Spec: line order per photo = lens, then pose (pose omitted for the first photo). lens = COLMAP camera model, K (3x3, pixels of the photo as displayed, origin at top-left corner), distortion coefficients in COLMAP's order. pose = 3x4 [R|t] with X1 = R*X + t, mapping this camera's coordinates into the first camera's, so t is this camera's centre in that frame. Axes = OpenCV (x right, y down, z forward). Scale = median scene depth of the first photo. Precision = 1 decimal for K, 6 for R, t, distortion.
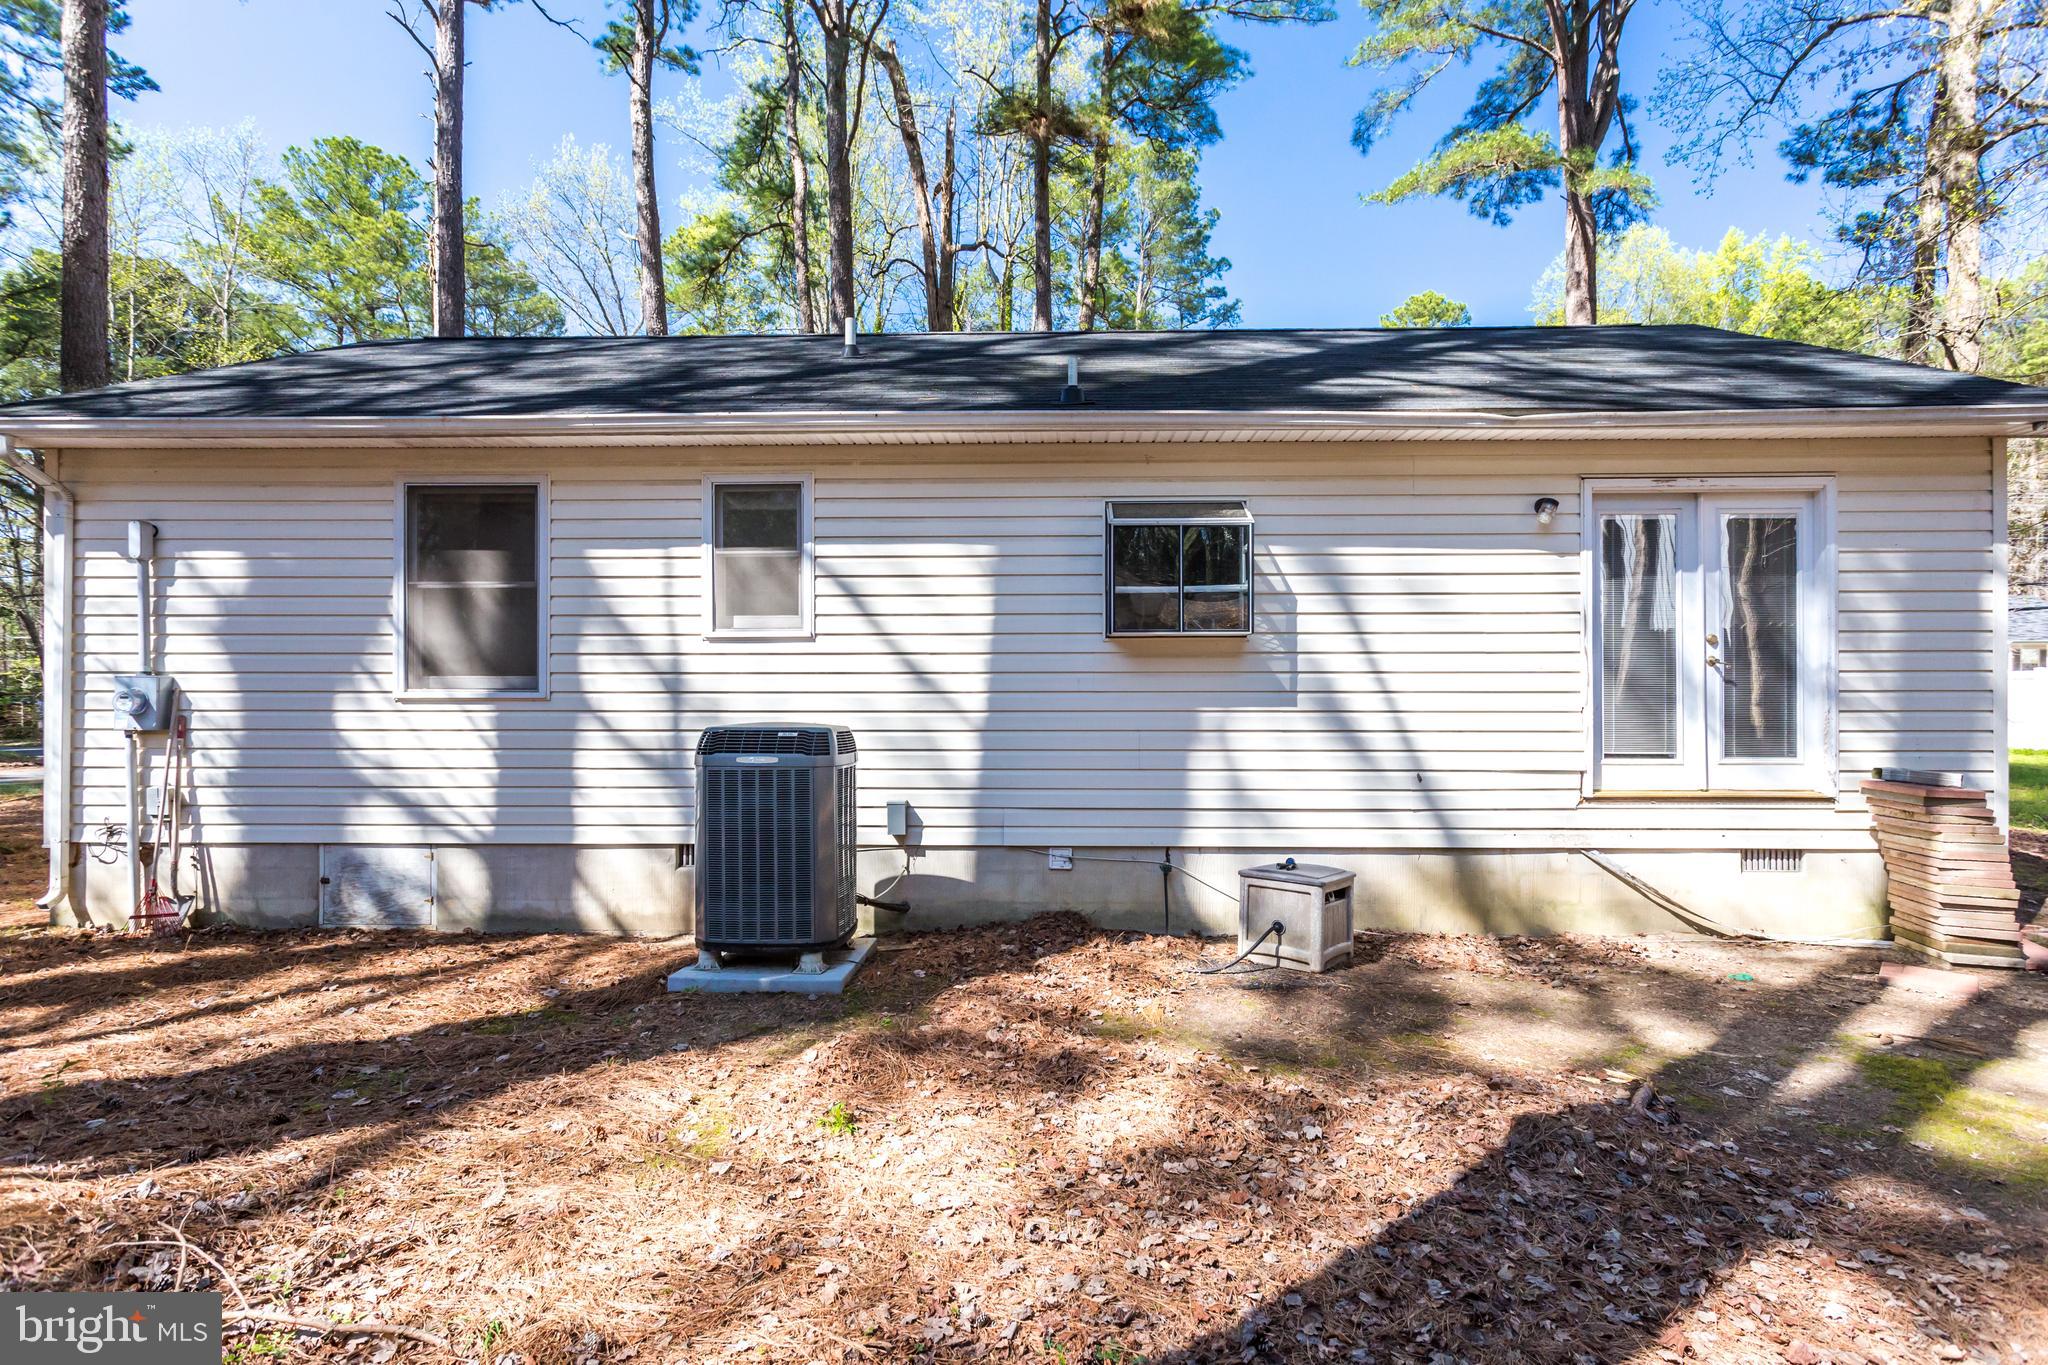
lens RADIAL K [[980.5, 0, 1024.0], [0, 980.5, 682.5], [0, 0, 1]] dist [0.000335, 0.000249]
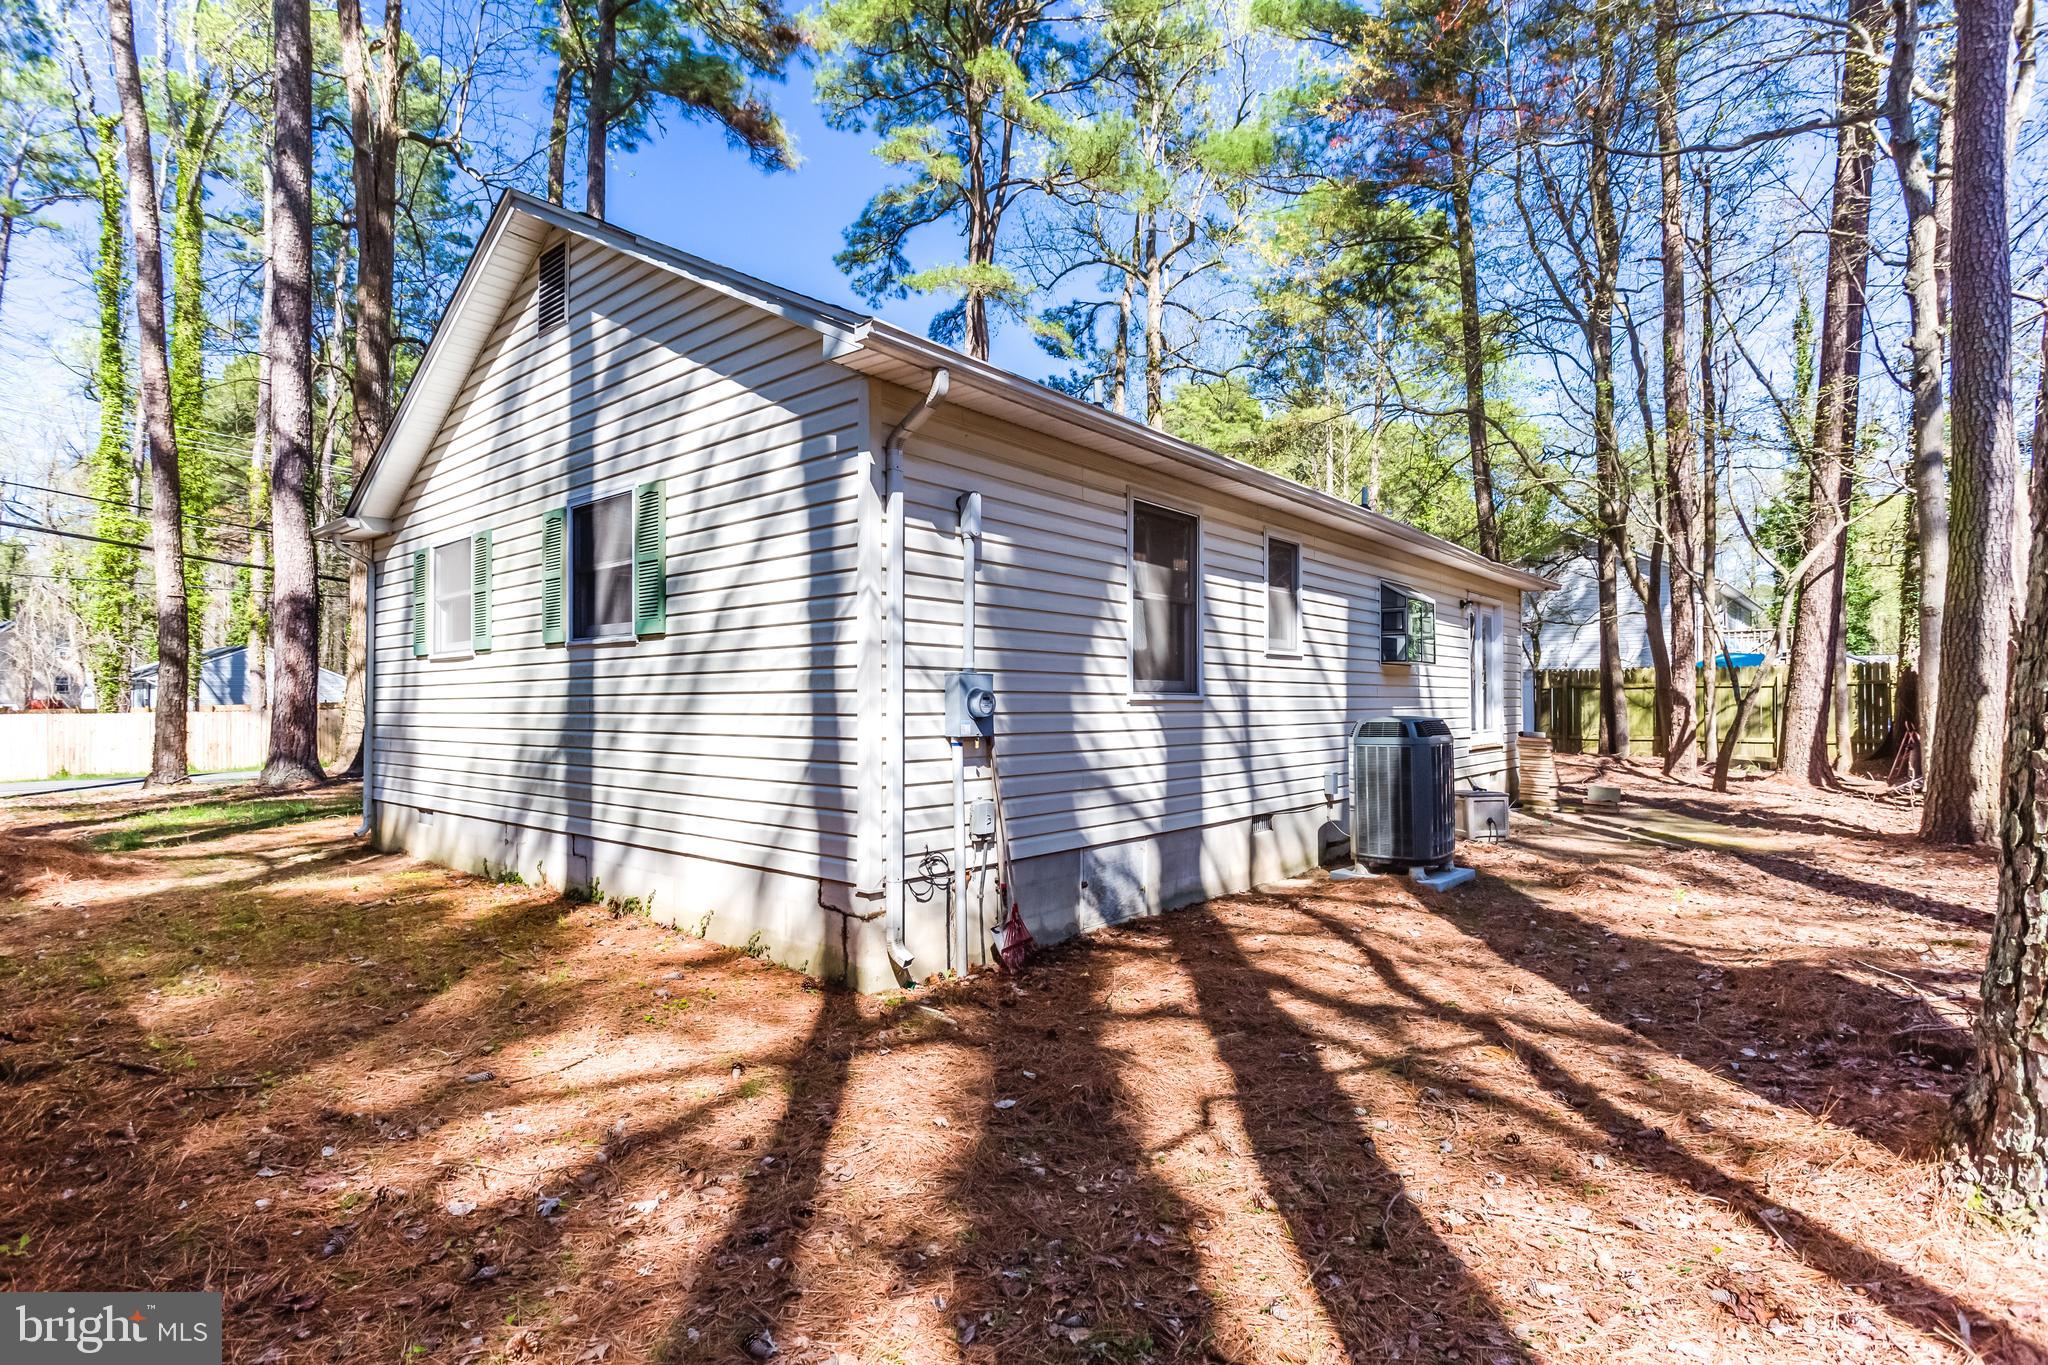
lens RADIAL K [[980.5, 0, 1024.0], [0, 980.5, 682.5], [0, 0, 1]] dist [0.000335, 0.000249]
pose [[0.618580, 0.016495, 0.785548, -1.537648], [-0.005471, 0.999846, -0.016687, 0.015442], [-0.785703, 0.006025, 0.618575, 0.447510]]
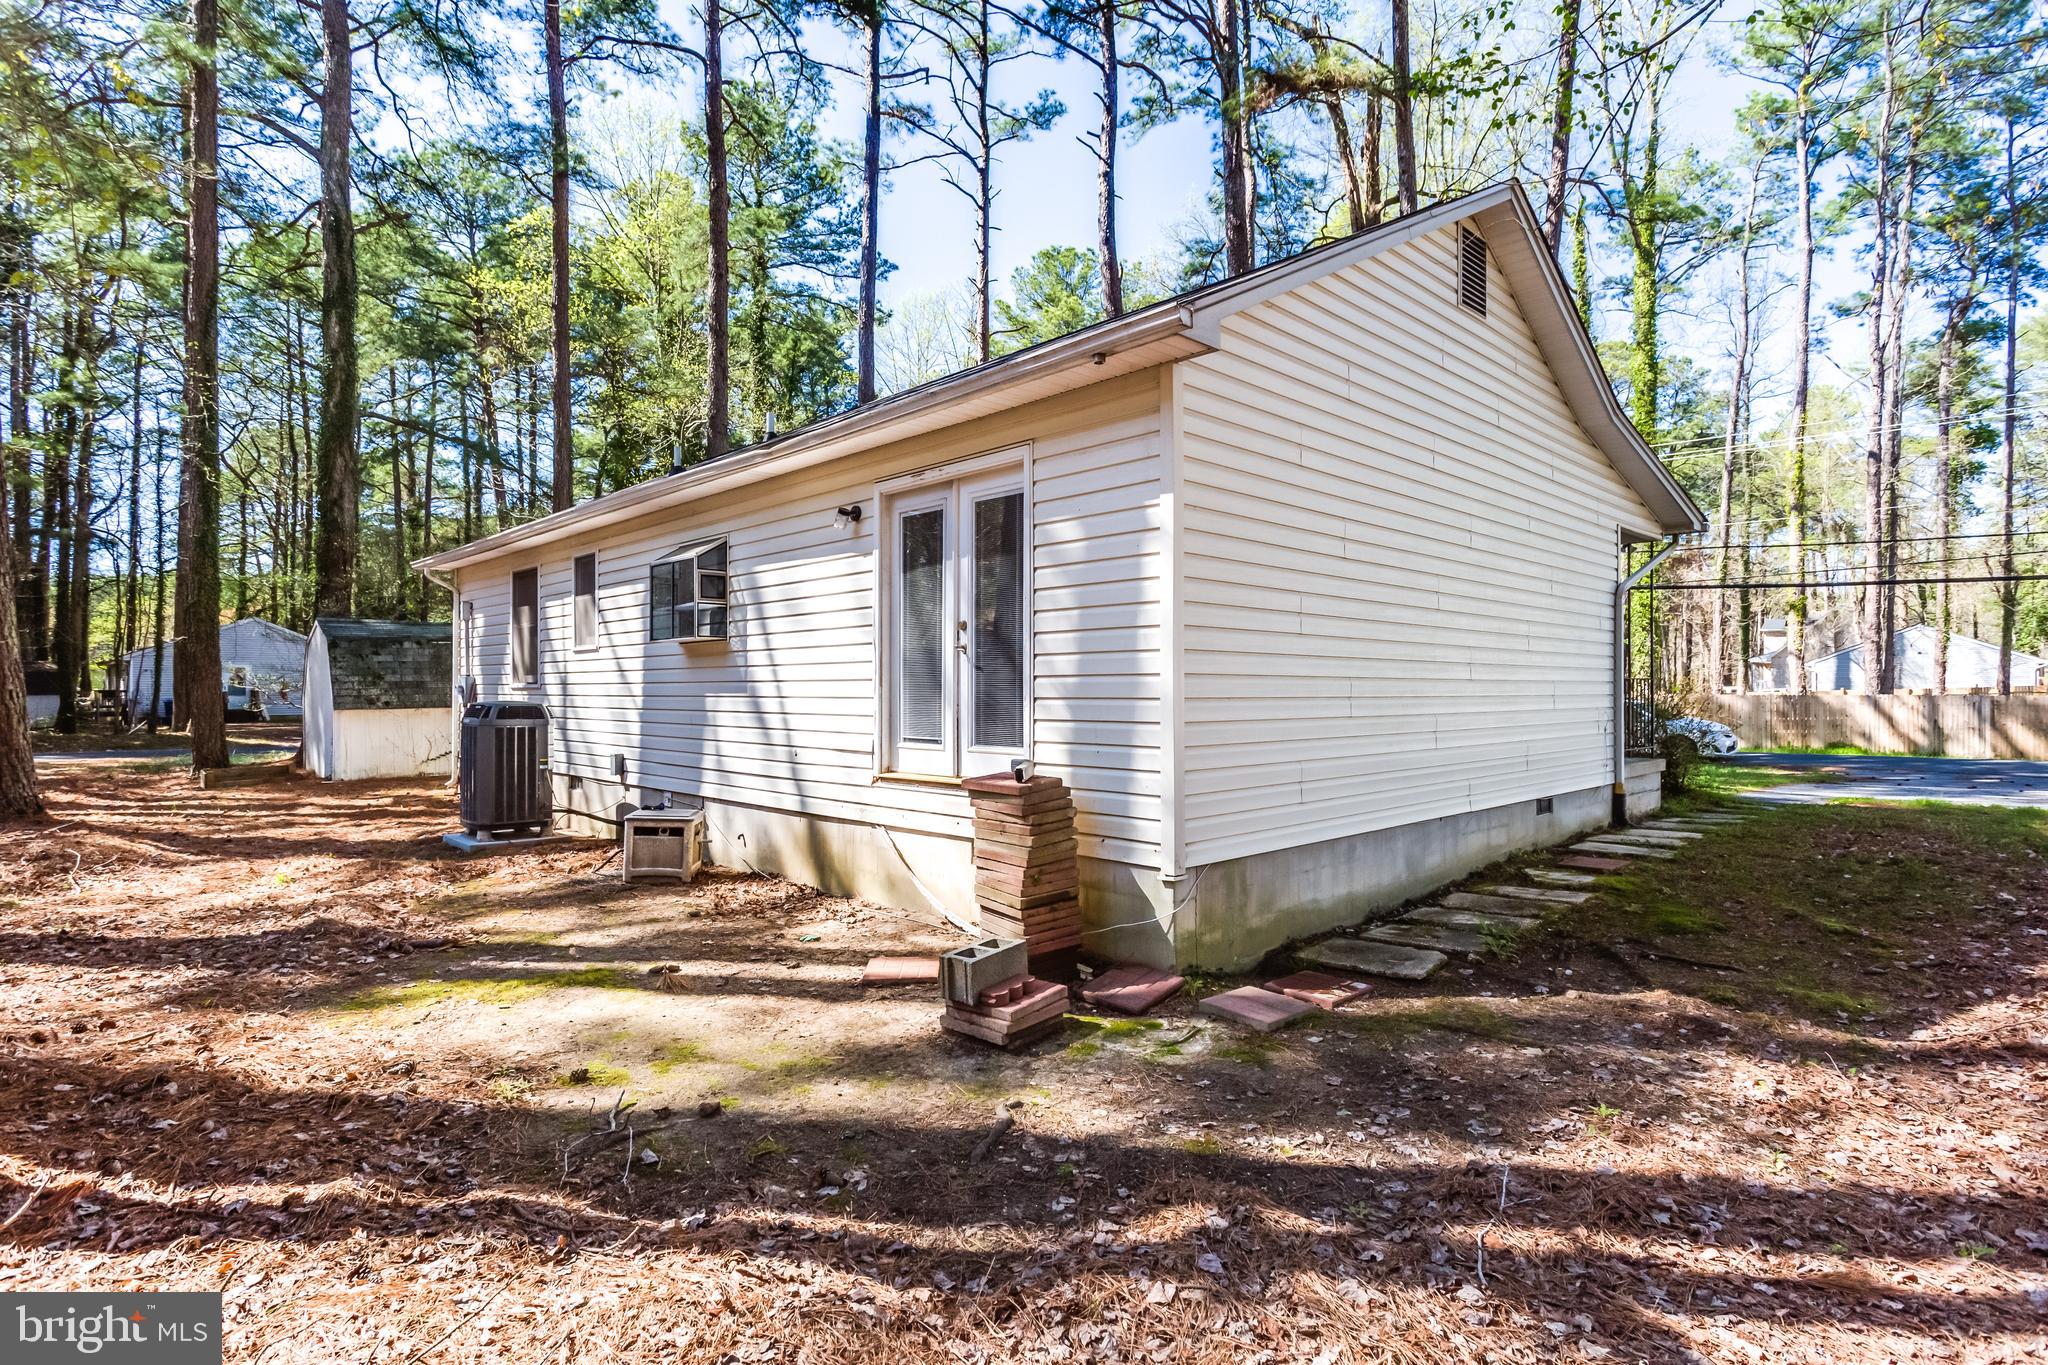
lens RADIAL K [[1018.7, 0, 1024.0], [0, 1018.7, 682.5], [0, 0, 1]] dist [0.000095, 0.000013]
pose [[0.714317, -0.005795, -0.699798, 1.454686], [0.008638, 0.999963, 0.000537, 0.013237], [0.699769, -0.006429, 0.714341, 0.301315]]
